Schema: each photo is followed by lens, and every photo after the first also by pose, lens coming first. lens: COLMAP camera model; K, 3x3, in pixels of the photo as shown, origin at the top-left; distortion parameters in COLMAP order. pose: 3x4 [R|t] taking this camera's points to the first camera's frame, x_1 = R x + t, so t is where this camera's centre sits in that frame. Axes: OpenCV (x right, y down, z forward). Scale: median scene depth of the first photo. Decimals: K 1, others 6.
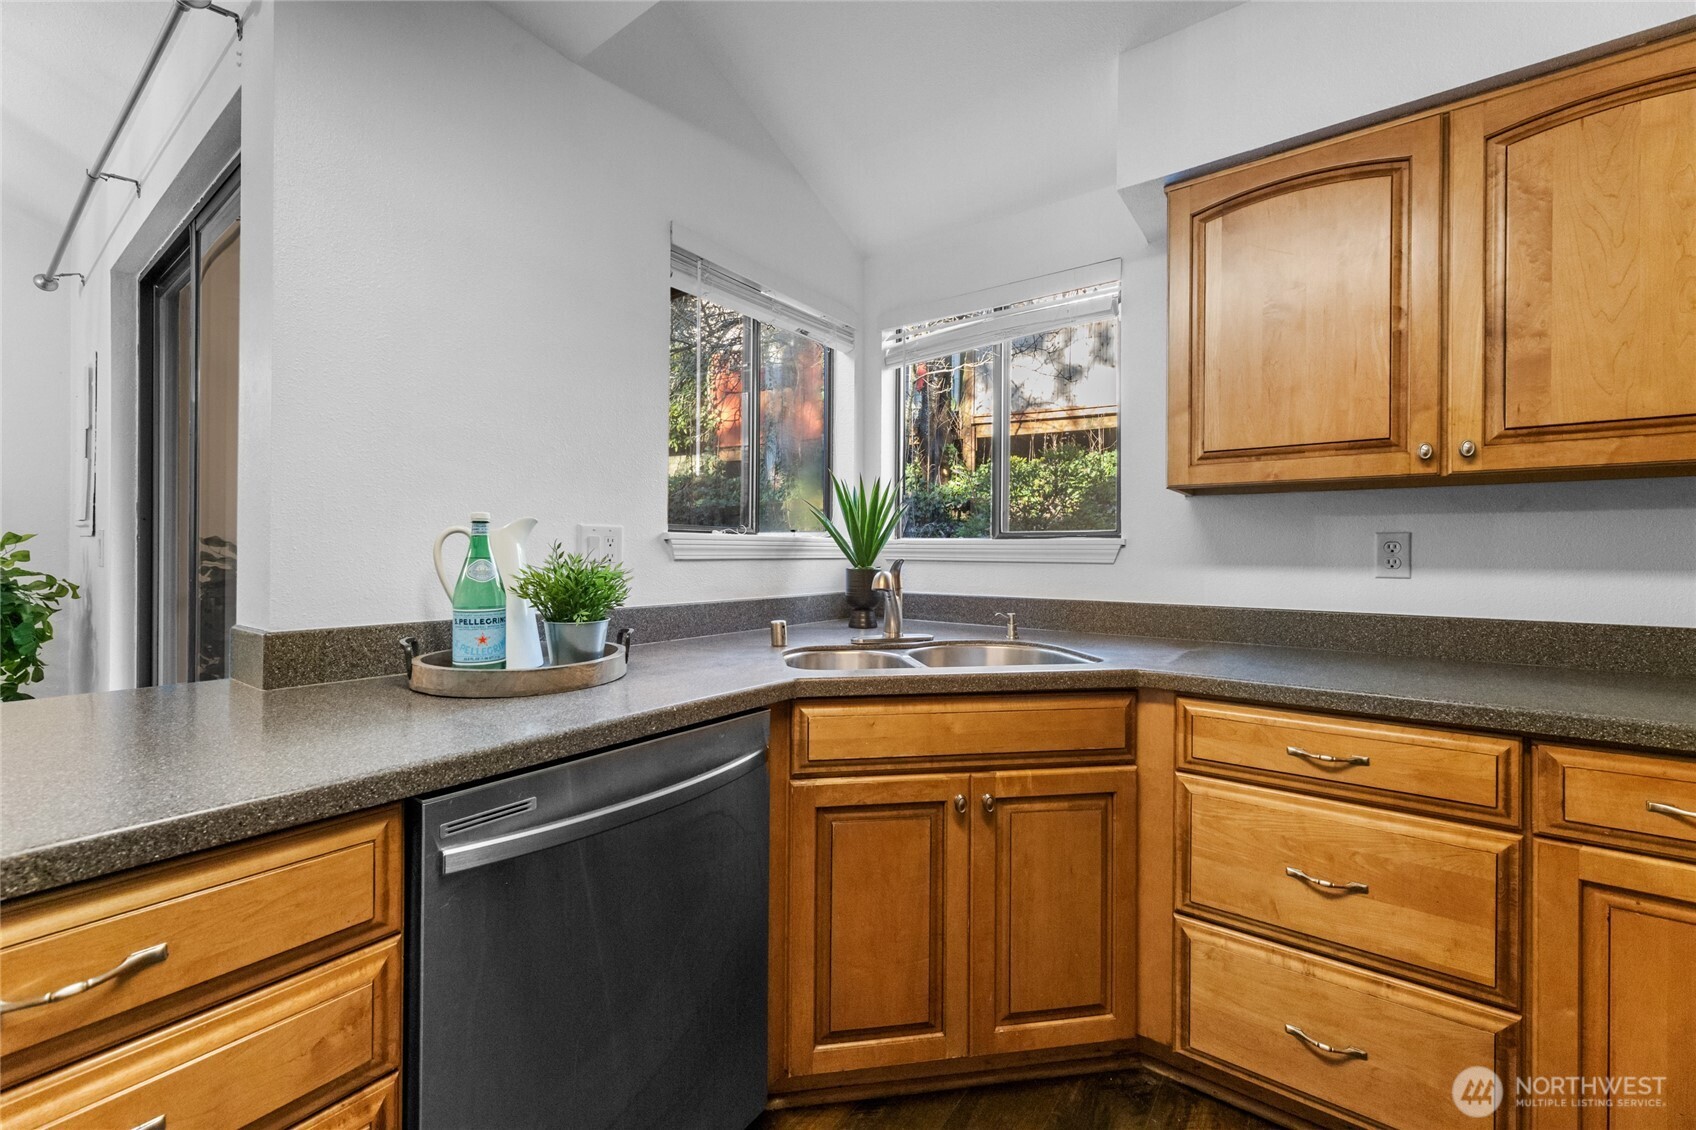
lens RADIAL K [[674.4, 0, 848.2], [0, 674.4, 553.8], [0, 0, 1]] dist [0.000425, 0.000210]
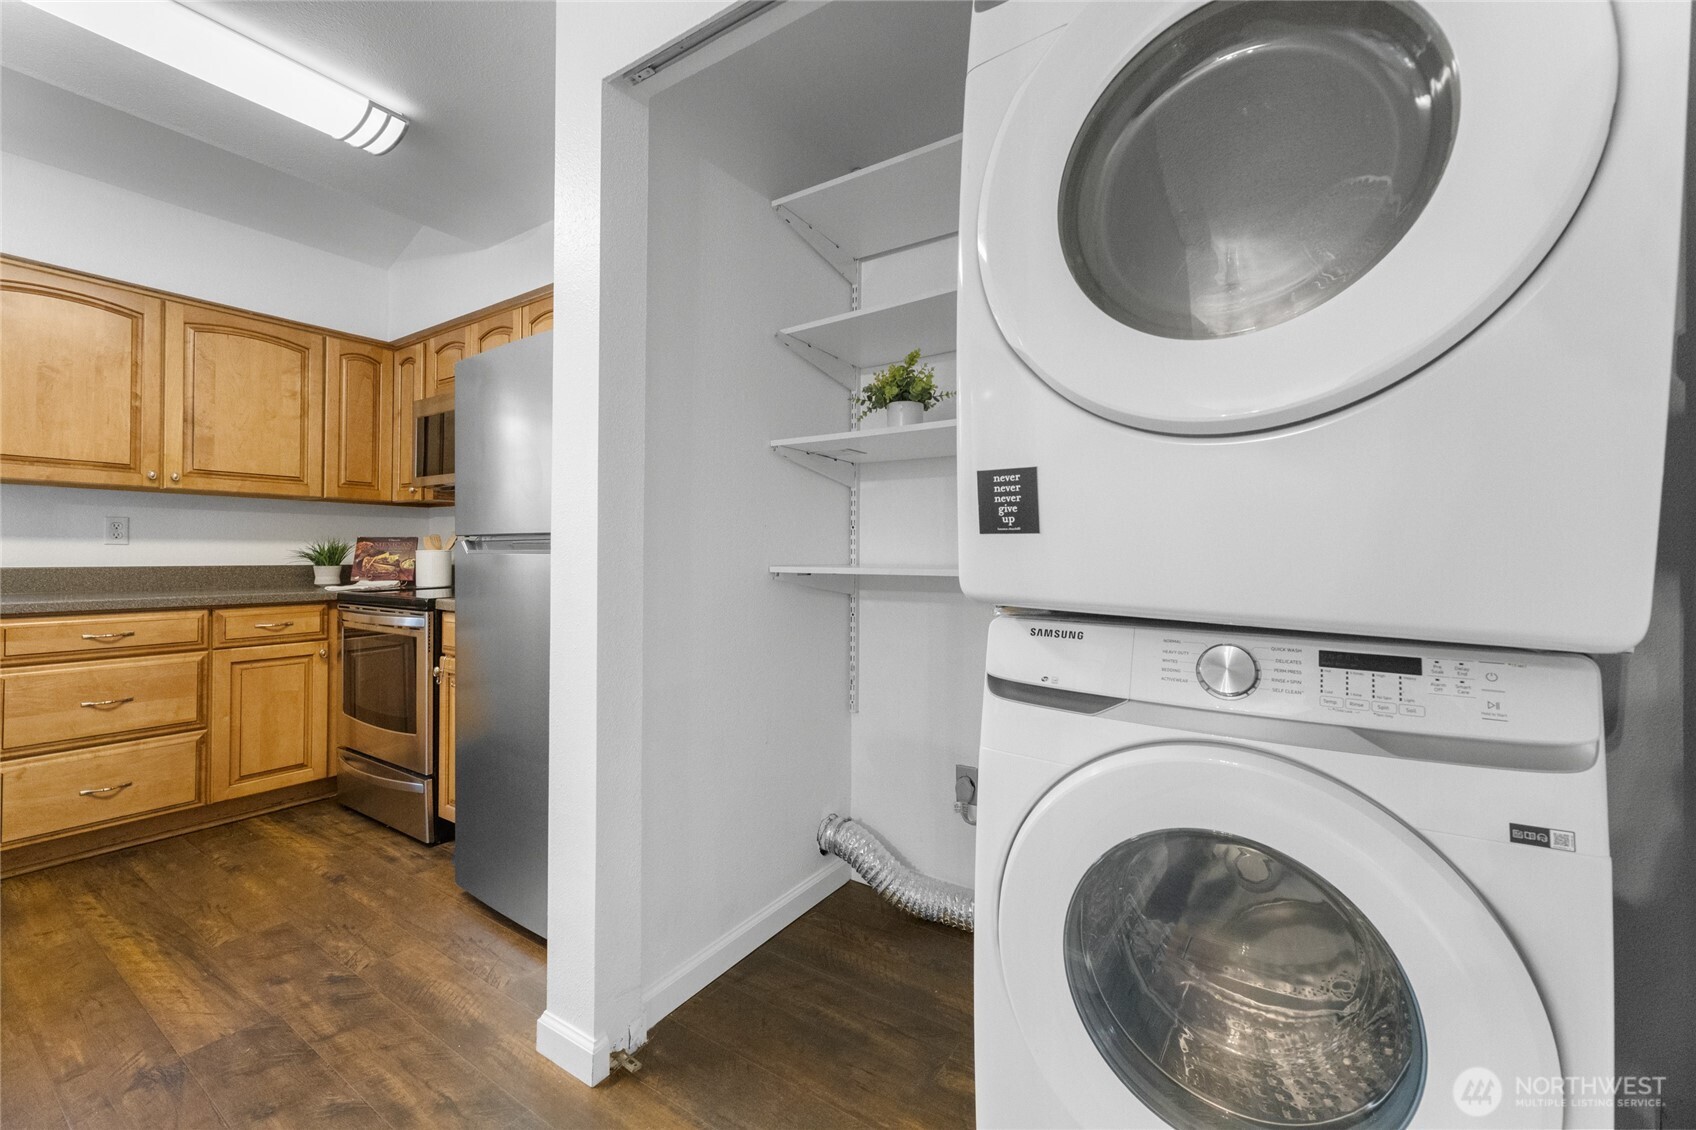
lens RADIAL K [[674.4, 0, 848.5], [0, 674.4, 549.9], [0, 0, 1]] dist [0.000425, 0.000210]
pose [[-0.054808, -0.000021, 0.998497, -1.197516], [-0.008245, 0.999966, -0.000432, 0.044431], [-0.998463, -0.008256, -0.054806, -0.888595]]
